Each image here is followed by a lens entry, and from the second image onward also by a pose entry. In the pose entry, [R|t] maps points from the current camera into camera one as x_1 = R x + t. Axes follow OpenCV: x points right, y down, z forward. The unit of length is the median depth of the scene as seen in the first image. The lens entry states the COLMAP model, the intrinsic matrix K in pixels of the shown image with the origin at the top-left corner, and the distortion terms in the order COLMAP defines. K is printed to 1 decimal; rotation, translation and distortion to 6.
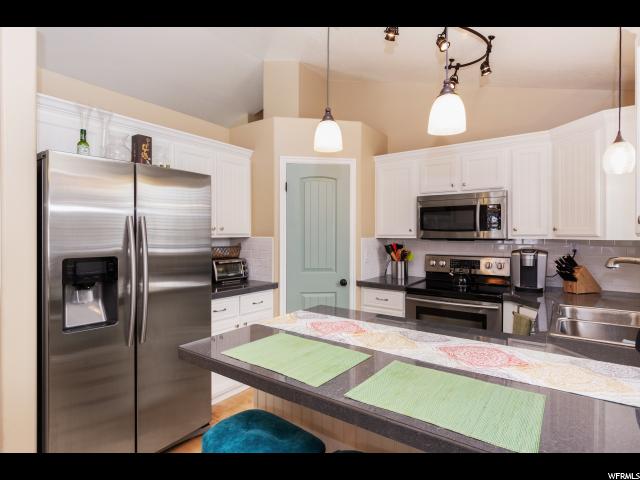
lens RADIAL K [[339.9, 0, 320.0], [0, 339.9, 240.0], [0, 0, 1]] dist [-0.000428, 0.000154]
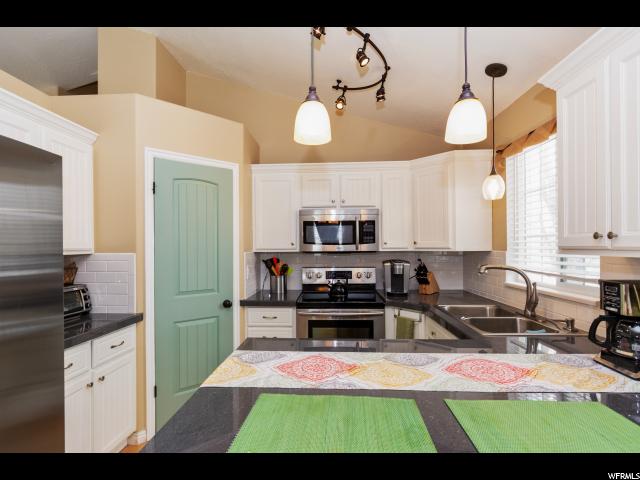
lens RADIAL K [[317.5, 0, 319.9], [0, 317.5, 248.7], [0, 0, 1]] dist [0.000752, -0.000024]
pose [[0.840842, -0.010308, 0.541182, -0.174485], [0.017072, 0.999826, -0.007482, -0.006202], [-0.541011, 0.015531, 0.840872, 0.190965]]
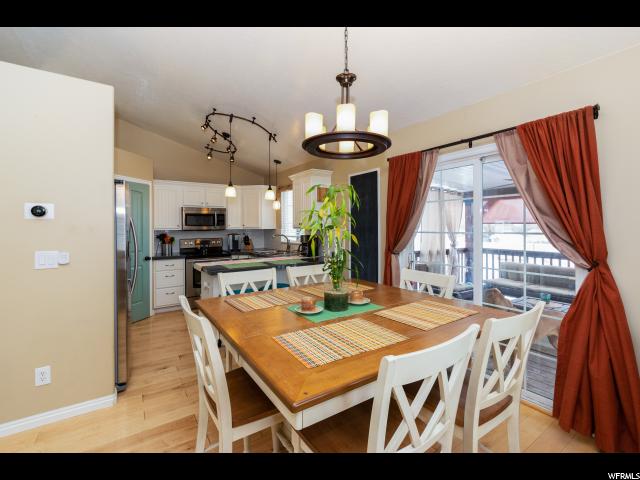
lens RADIAL K [[285.7, 0, 319.5], [0, 285.7, 230.6], [0, 0, 1]] dist [-0.000120, -0.000195]
pose [[0.343959, -0.018740, 0.938798, -0.927899], [0.020650, 0.999710, 0.012390, -0.005403], [-0.938757, 0.015124, 0.344247, -0.220713]]
